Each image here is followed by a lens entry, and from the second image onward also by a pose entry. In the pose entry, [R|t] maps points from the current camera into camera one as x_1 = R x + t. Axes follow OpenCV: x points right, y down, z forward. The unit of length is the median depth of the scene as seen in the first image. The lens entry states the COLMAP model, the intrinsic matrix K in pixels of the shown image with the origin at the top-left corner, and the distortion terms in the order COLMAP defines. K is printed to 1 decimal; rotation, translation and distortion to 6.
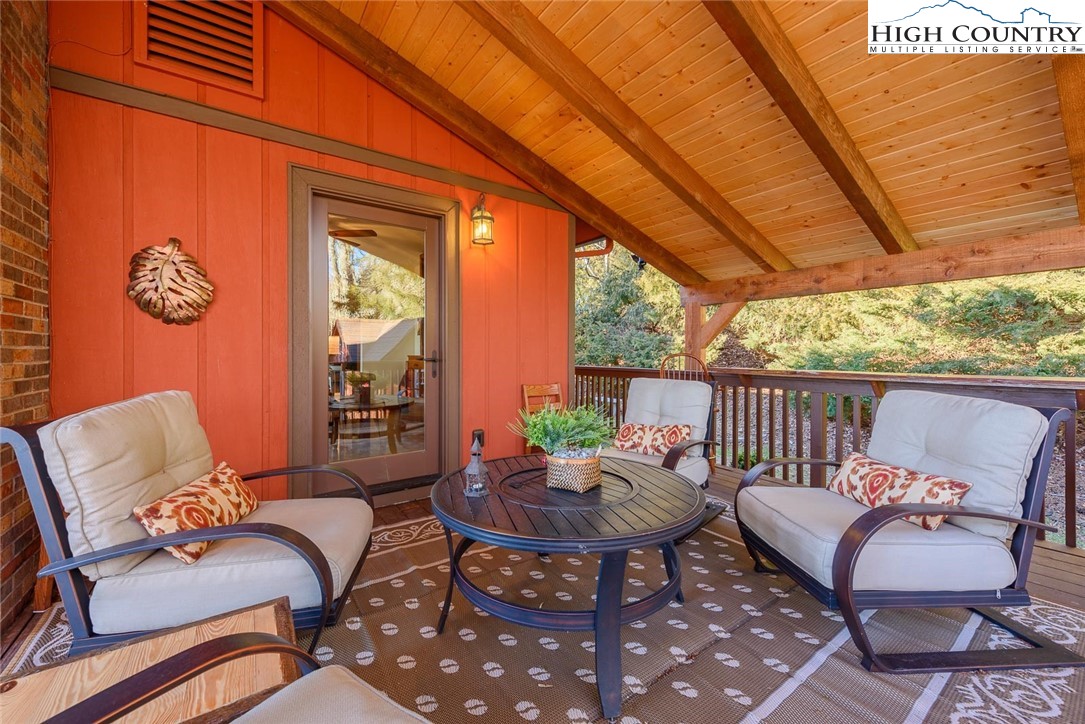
lens RADIAL K [[426.1, 0, 539.6], [0, 426.1, 354.5], [0, 0, 1]] dist [0.003793, -0.000286]
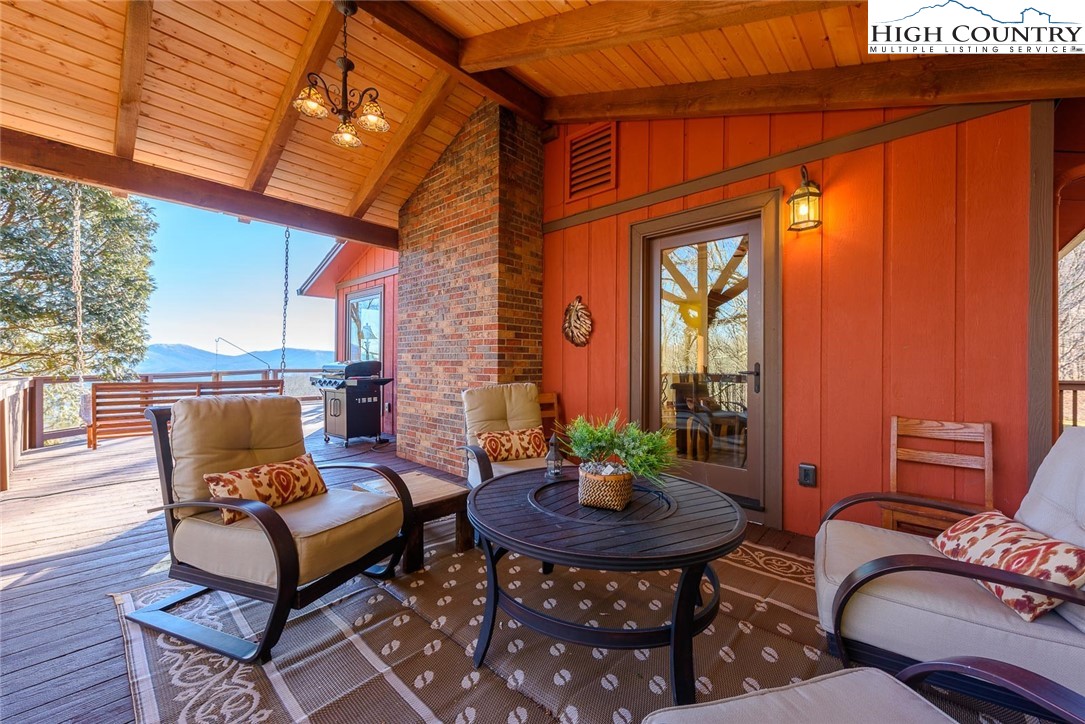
lens RADIAL K [[426.1, 0, 544.7], [0, 426.1, 363.8], [0, 0, 1]] dist [0.003793, -0.000286]
pose [[0.210105, 0.005110, -0.977665, 0.764498], [-0.013663, 0.999904, 0.002289, -0.004194], [0.977583, 0.012877, 0.210155, 0.510780]]
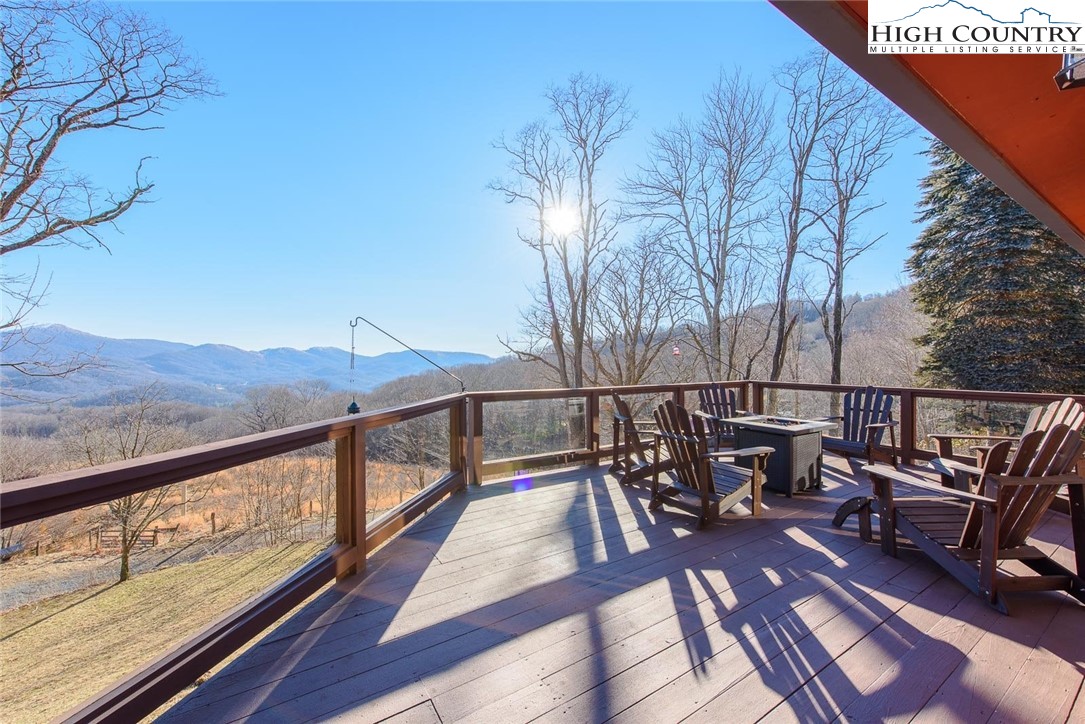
lens RADIAL K [[426.1, 0, 539.0], [0, 426.1, 361.9], [0, 0, 1]] dist [0.003793, -0.000286]
pose [[-0.045740, 0.003791, -0.998946, -1.251335], [-0.007541, 0.999963, 0.004140, -0.040862], [0.998925, 0.007723, -0.045710, 0.021032]]
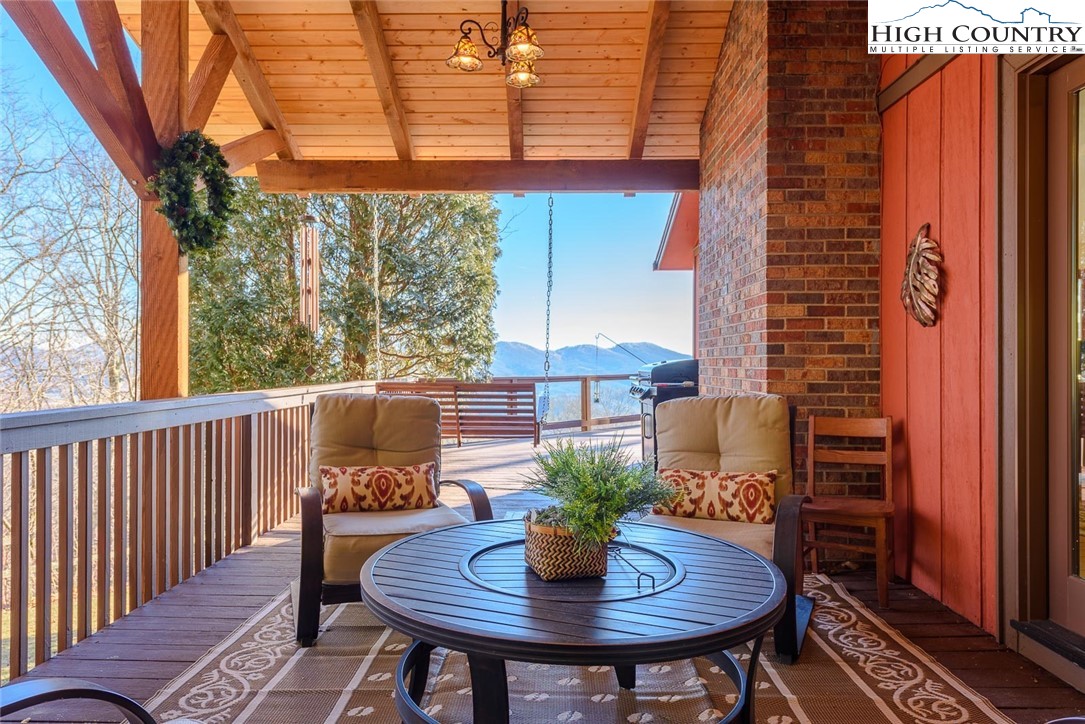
lens RADIAL K [[718.6, 0, 534.8], [0, 718.6, 365.7], [0, 0, 1]] dist [0.025139, -0.001104]
pose [[-0.605252, 0.002549, -0.796030, 0.732160], [-0.006901, 0.999940, 0.008449, -0.000104], [0.796004, 0.010607, -0.605198, 1.240465]]
